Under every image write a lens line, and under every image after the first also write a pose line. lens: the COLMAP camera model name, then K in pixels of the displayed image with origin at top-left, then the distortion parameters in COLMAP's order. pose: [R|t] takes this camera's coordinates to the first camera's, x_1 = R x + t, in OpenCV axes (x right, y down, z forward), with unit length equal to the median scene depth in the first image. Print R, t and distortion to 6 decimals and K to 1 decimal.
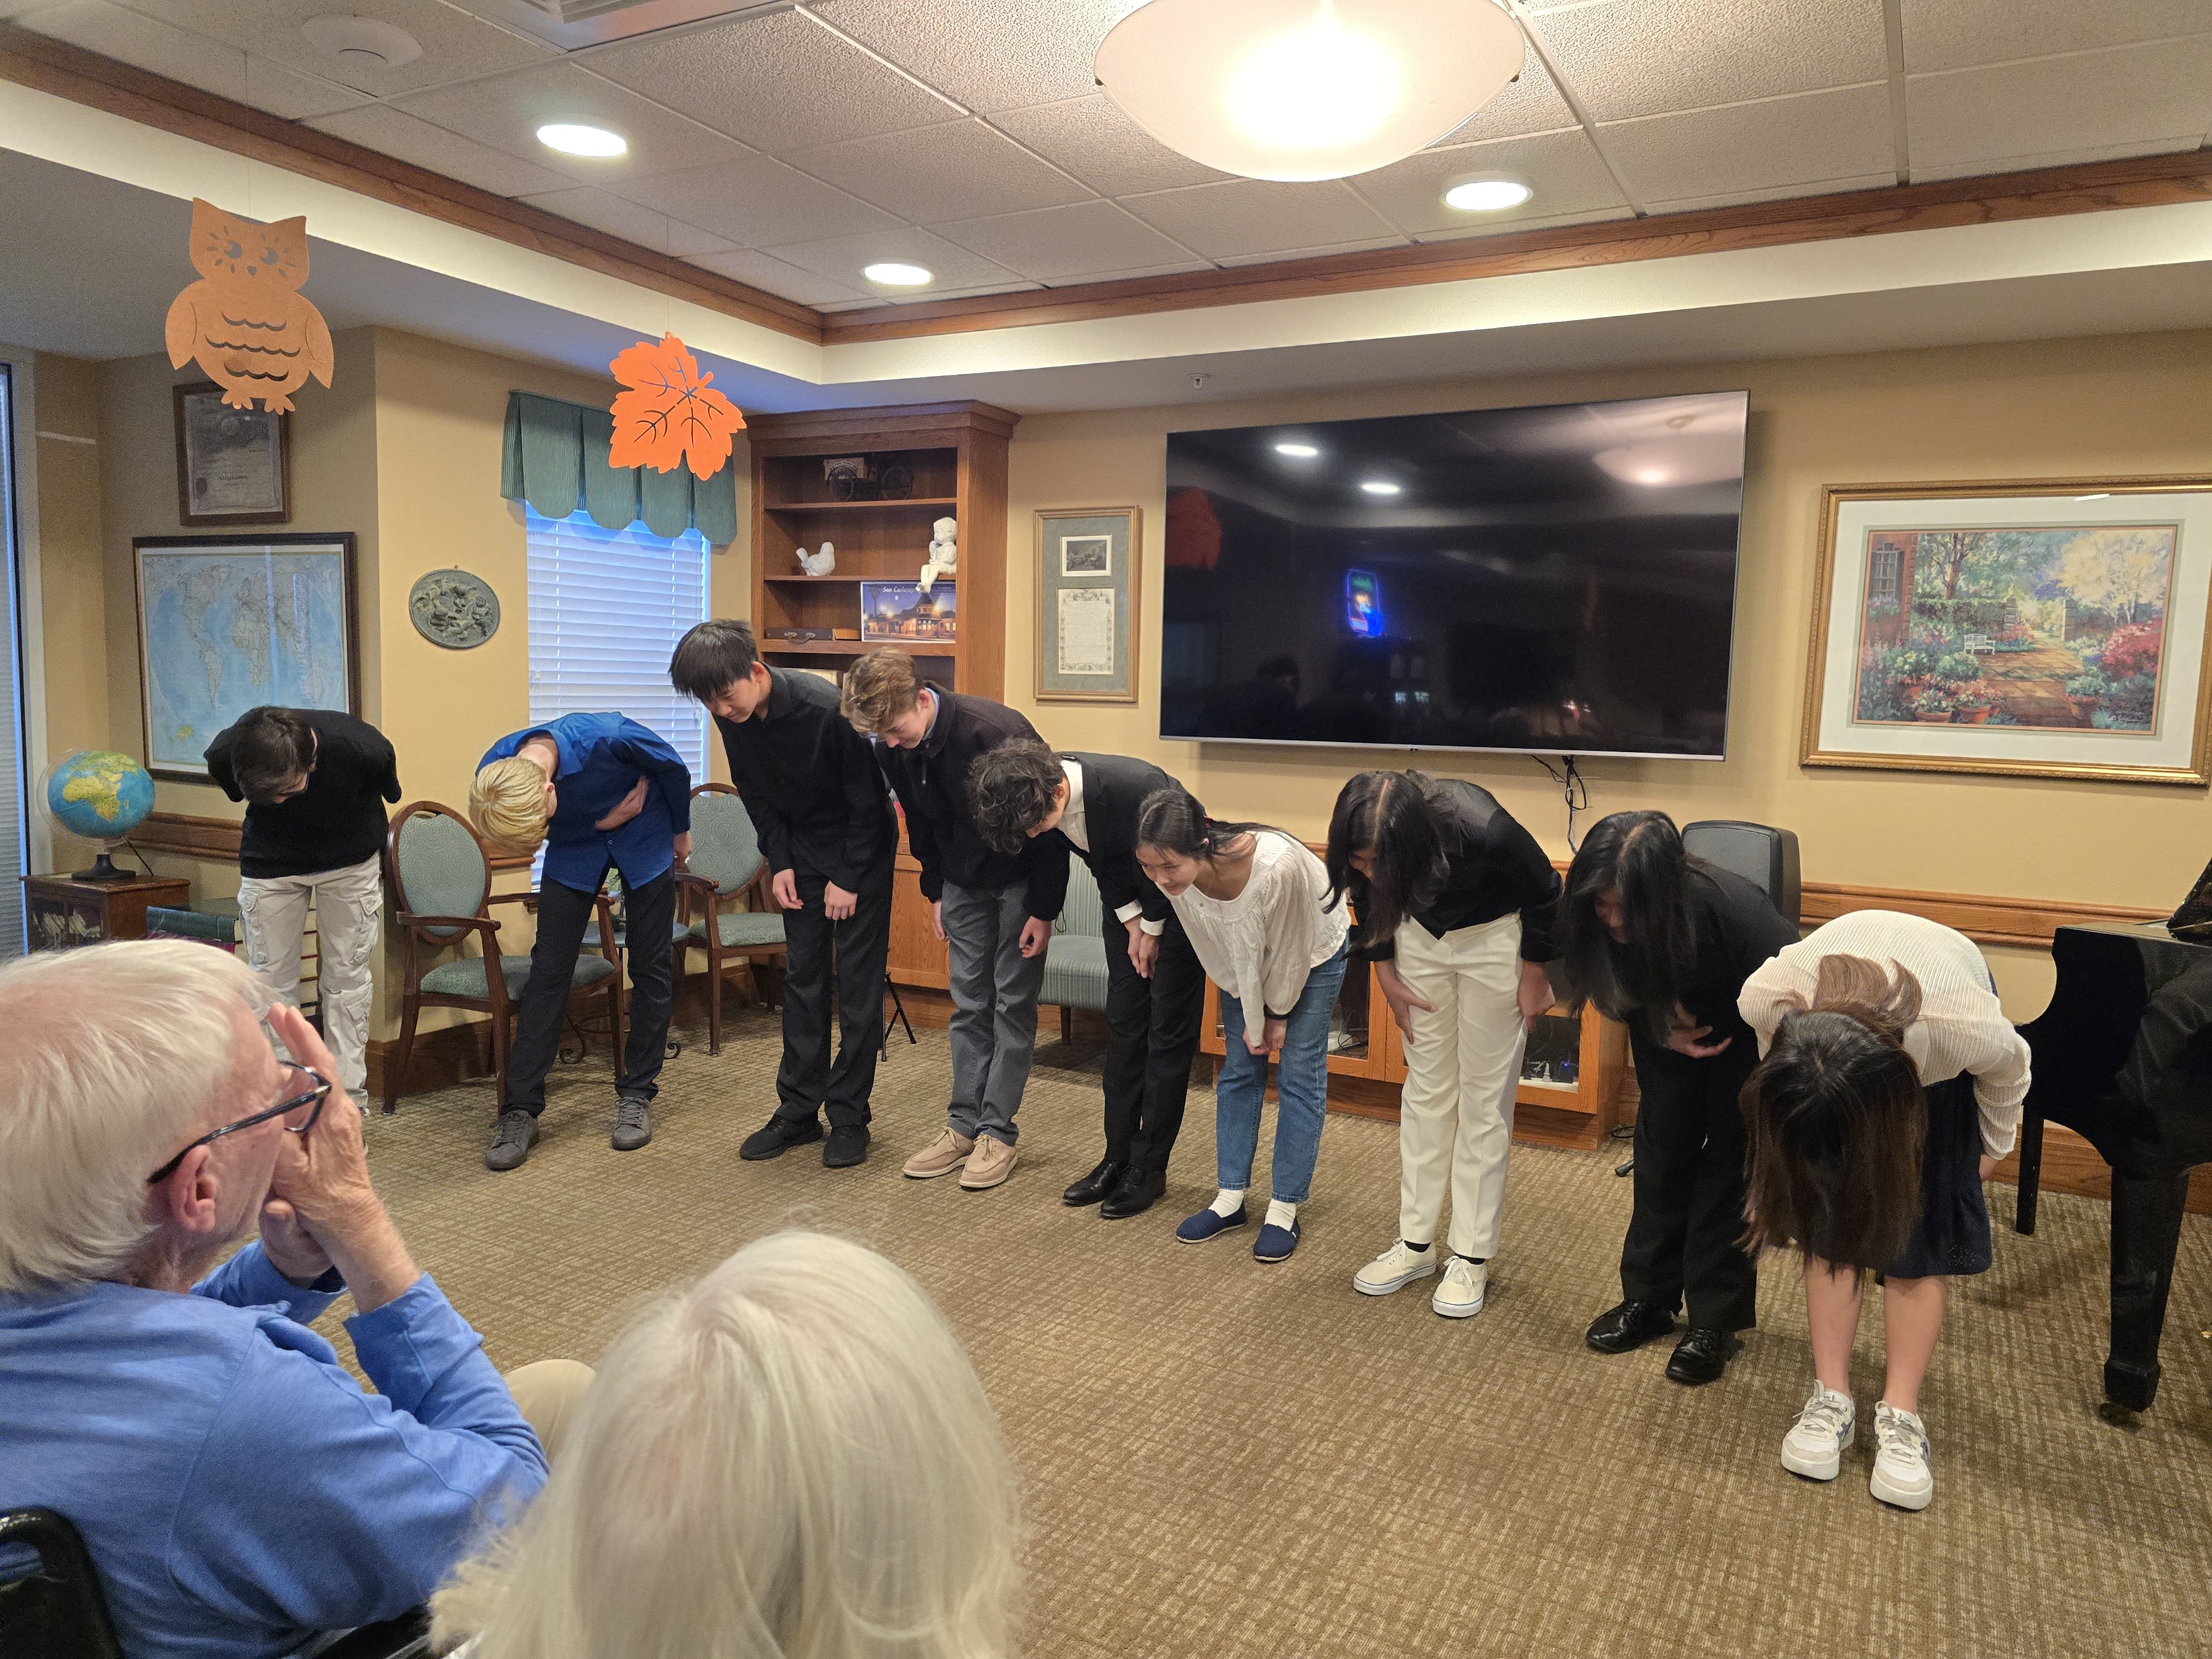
lens RADIAL K [[1491.2, 0, 1125.6], [0, 1491.2, 822.0], [0, 0, 1]] dist [0.033958, -0.039001]
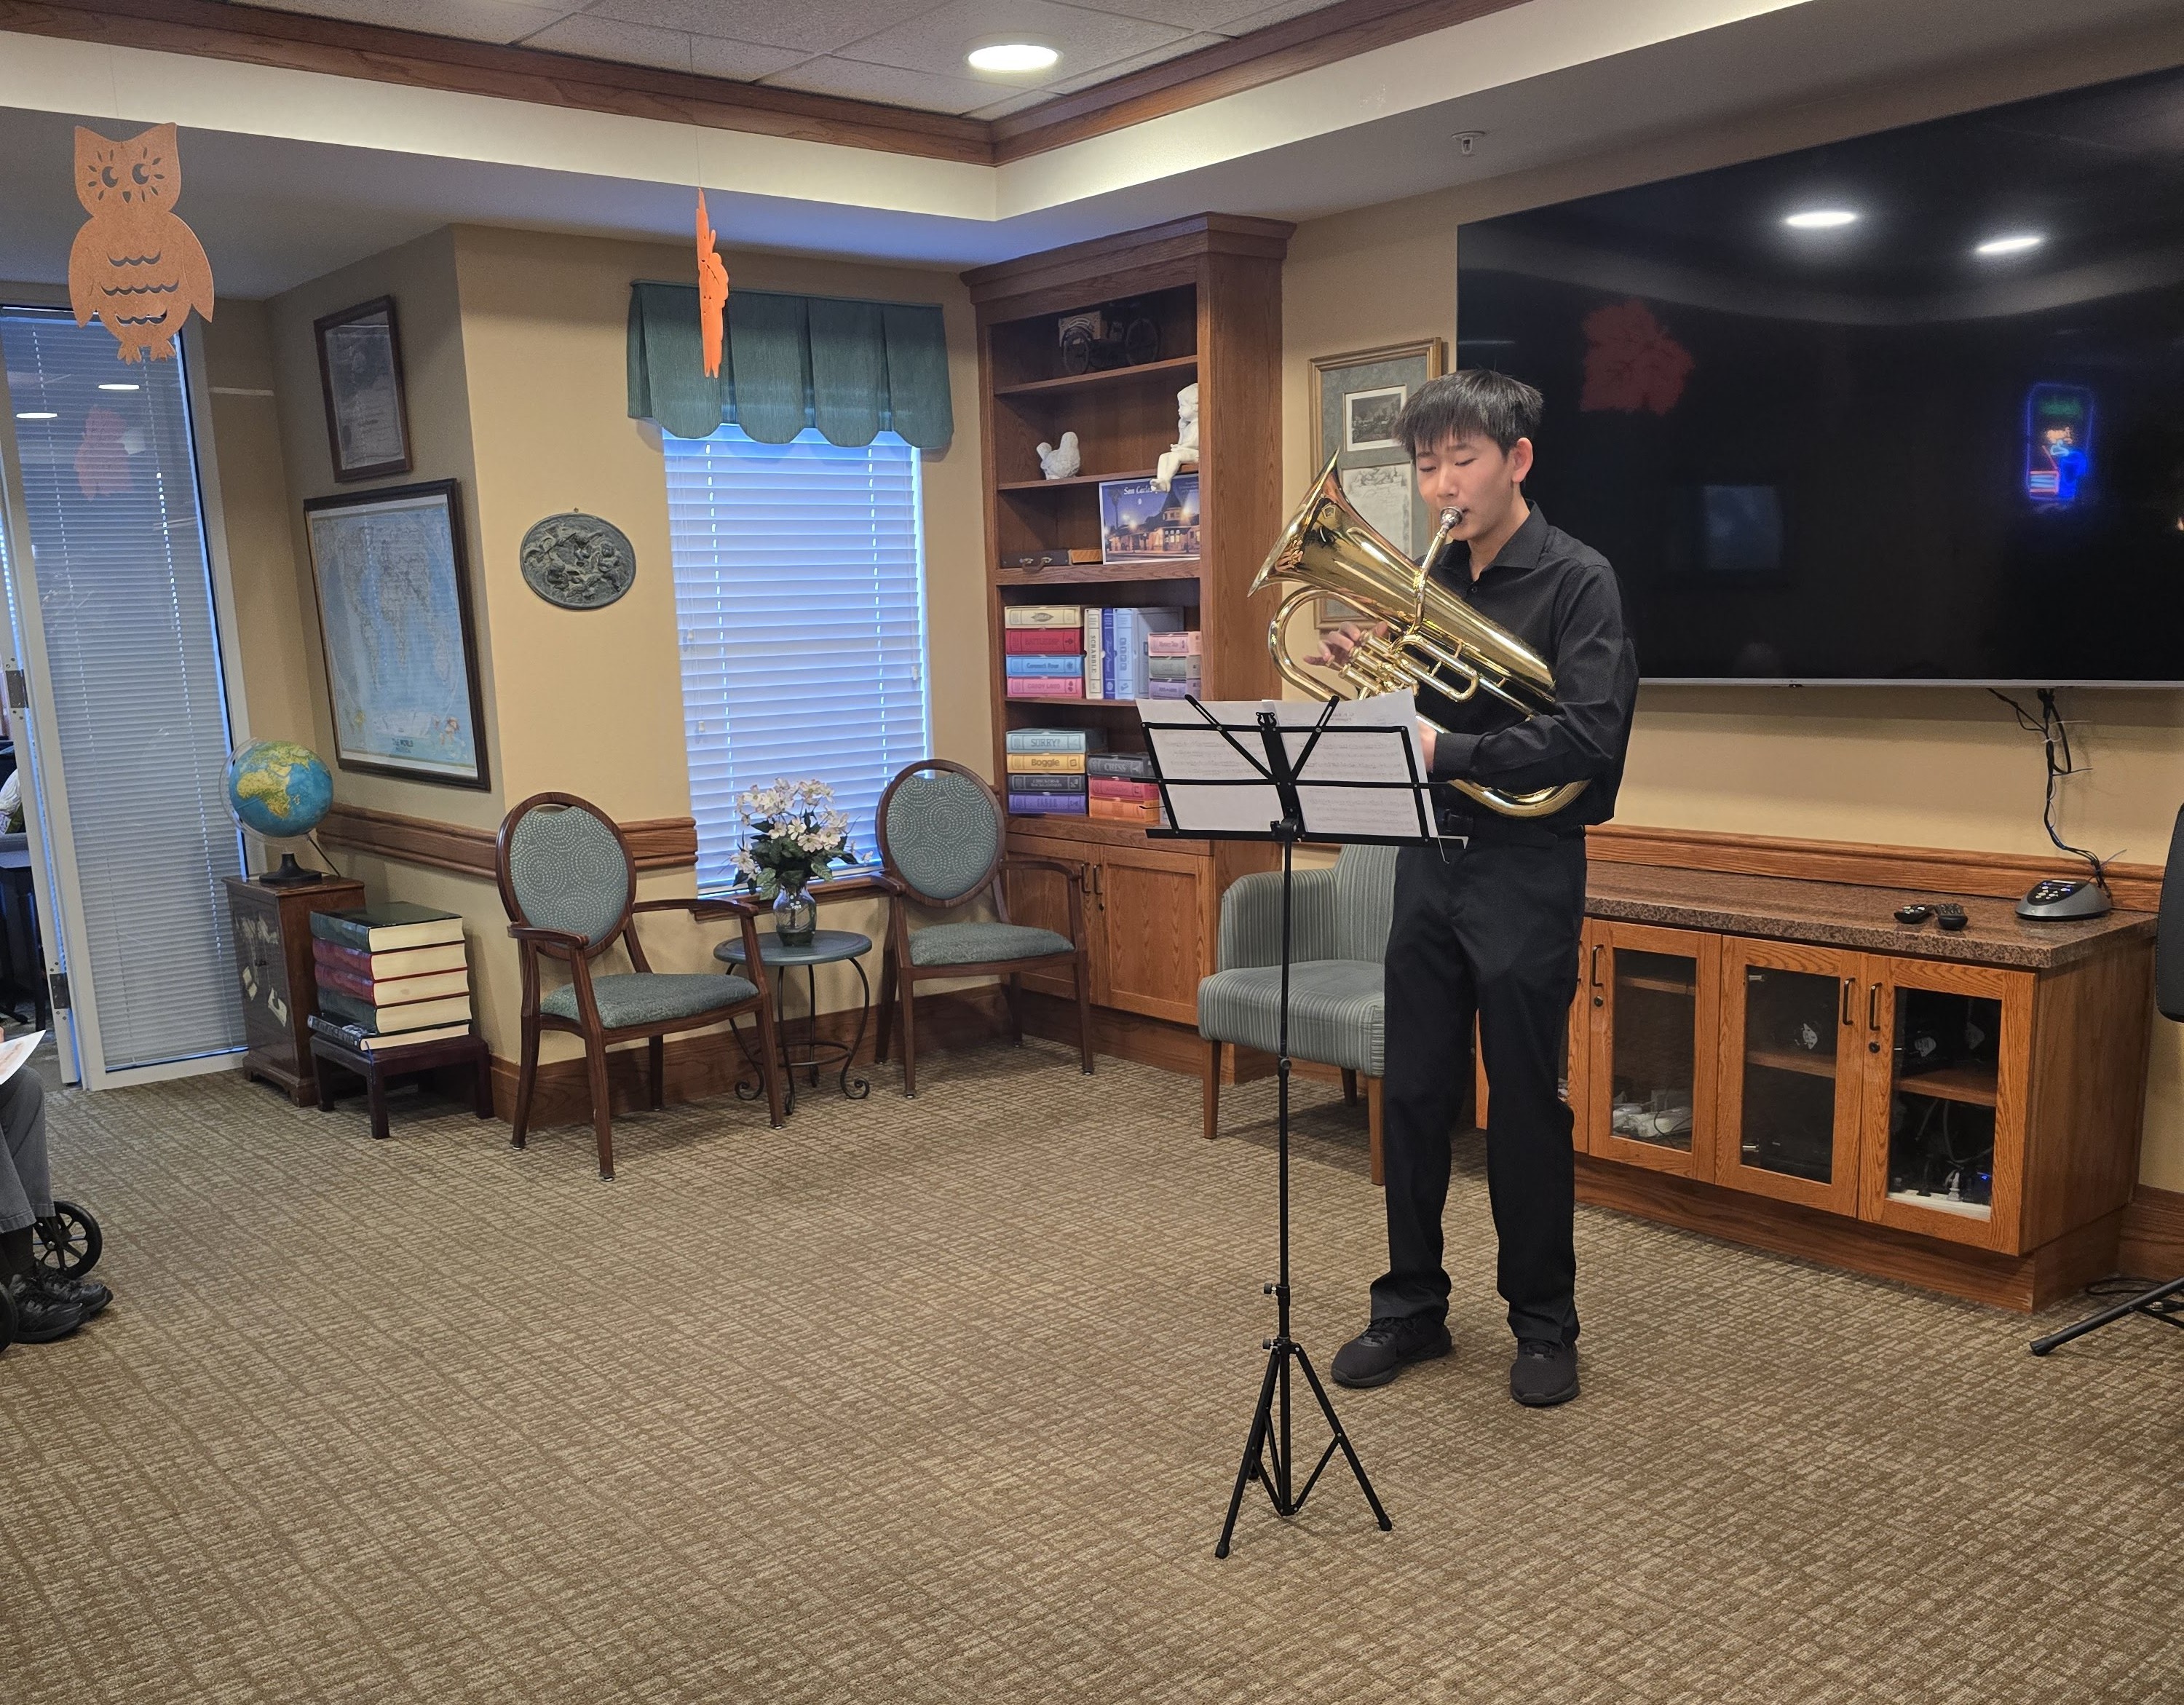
lens RADIAL K [[1940.6, 0, 1064.7], [0, 1940.6, 1022.3], [0, 0, 1]] dist [0.058658, -0.094569]
pose [[0.916654, 0.030182, -0.398541, 0.234811], [0.019529, 0.992571, 0.120087, -0.010770], [0.399205, -0.117861, 0.909255, 0.077676]]
